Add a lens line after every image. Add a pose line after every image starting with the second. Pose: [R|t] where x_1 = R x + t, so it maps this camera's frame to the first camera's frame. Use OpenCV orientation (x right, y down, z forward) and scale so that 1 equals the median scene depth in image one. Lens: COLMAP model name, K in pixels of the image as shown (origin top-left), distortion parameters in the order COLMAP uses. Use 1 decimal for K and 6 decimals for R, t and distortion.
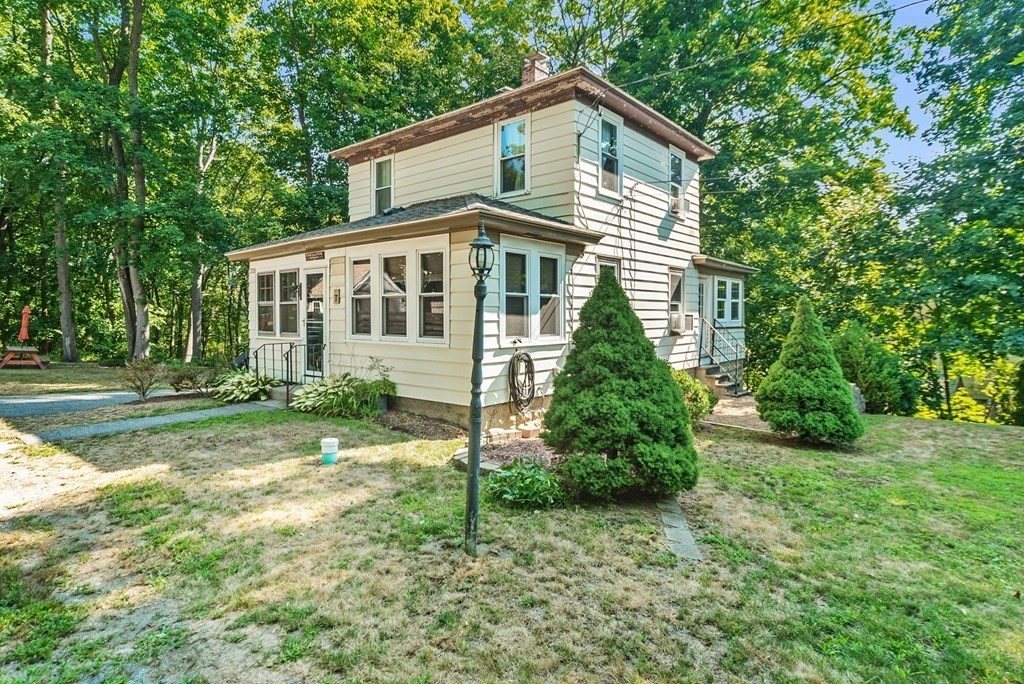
lens RADIAL K [[557.9, 0, 512.4], [0, 557.9, 324.4], [0, 0, 1]] dist [0.004334, -0.000319]
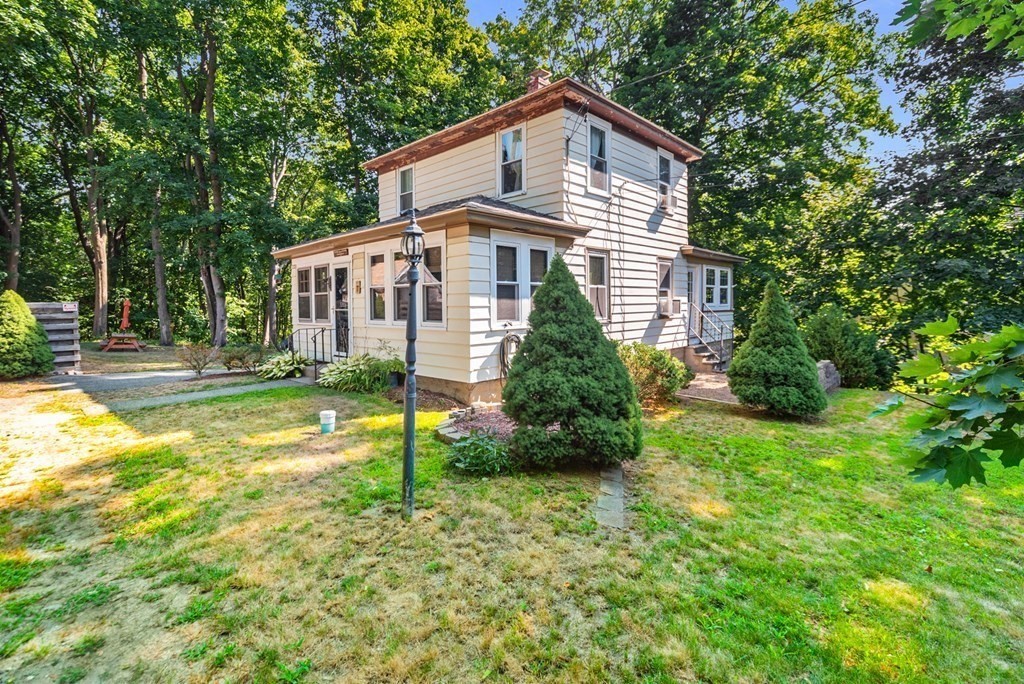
lens RADIAL K [[478.9, 0, 513.6], [0, 478.9, 317.5], [0, 0, 1]] dist [0.006369, -0.000613]
pose [[0.998053, -0.010248, -0.061525, 0.057009], [0.011036, 0.999861, 0.012488, 0.003162], [0.061389, -0.013142, 0.998027, 0.025767]]
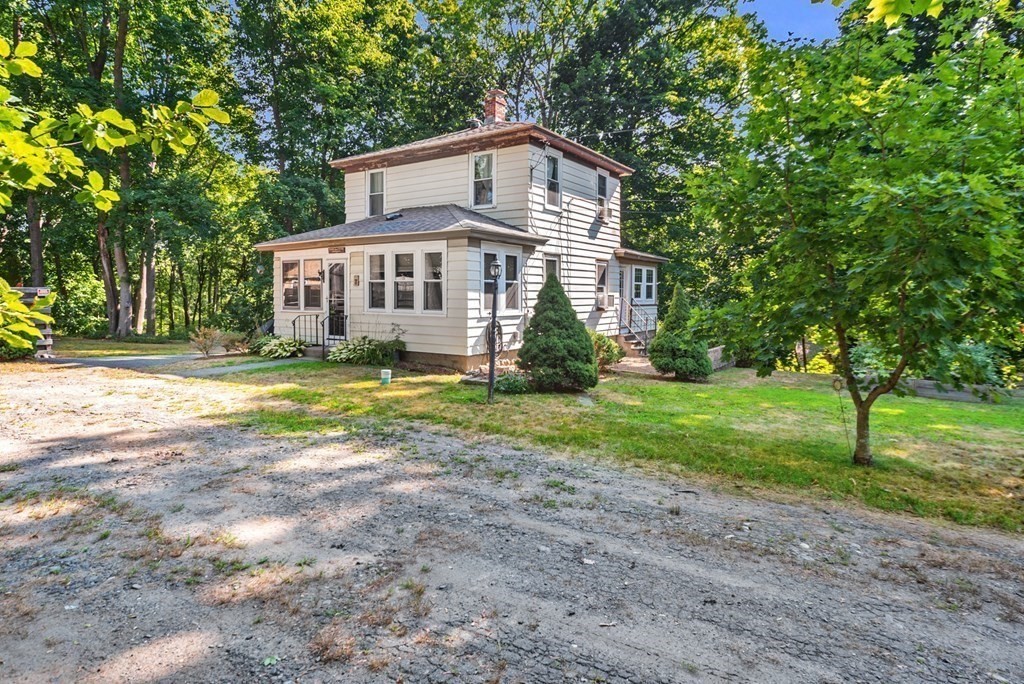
lens RADIAL K [[557.9, 0, 514.9], [0, 557.9, 298.2], [0, 0, 1]] dist [0.004334, -0.000319]
pose [[0.994238, 0.005042, 0.107077, -0.063456], [-0.004223, 0.999960, -0.007870, 0.001978], [-0.107113, 0.007373, 0.994220, -0.348151]]
